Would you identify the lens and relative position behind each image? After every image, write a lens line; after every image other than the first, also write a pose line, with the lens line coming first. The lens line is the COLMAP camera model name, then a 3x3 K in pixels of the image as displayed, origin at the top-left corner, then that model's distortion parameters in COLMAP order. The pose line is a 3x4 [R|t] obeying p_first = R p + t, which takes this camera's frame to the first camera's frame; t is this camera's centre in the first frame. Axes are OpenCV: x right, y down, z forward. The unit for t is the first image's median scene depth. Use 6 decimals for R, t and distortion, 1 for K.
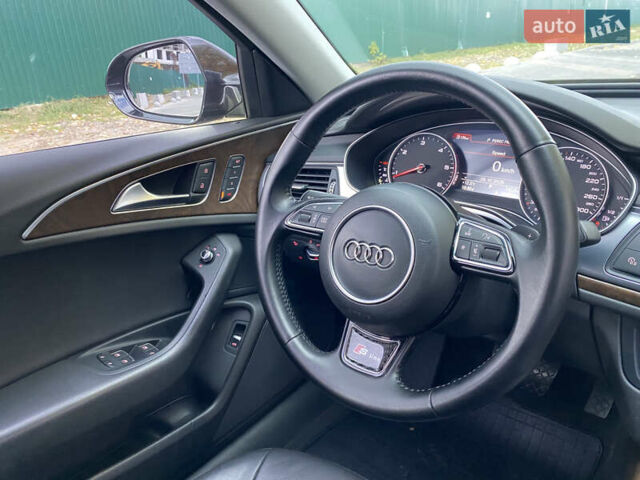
lens RADIAL K [[479.7, 0, 320.0], [0, 479.7, 240.0], [0, 0, 1]] dist [0.002987, -0.003618]
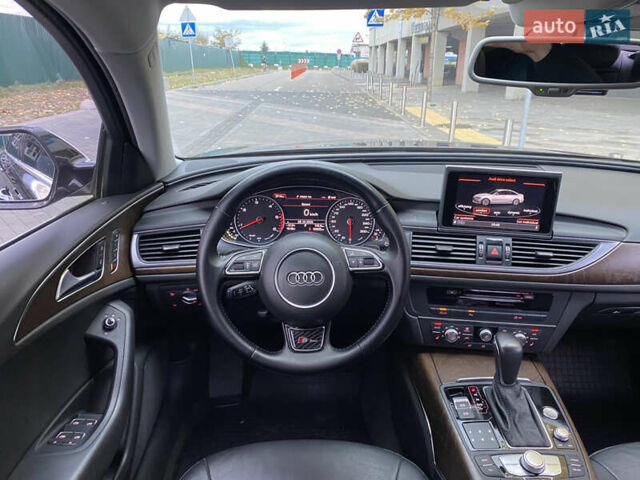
lens RADIAL K [[479.7, 0, 320.0], [0, 479.7, 240.0], [0, 0, 1]] dist [0.002987, -0.003618]
pose [[0.730454, -0.167273, 0.662160, -0.647152], [0.208154, 0.977941, 0.017422, -0.080855], [-0.650468, 0.125105, 0.749160, -0.198382]]
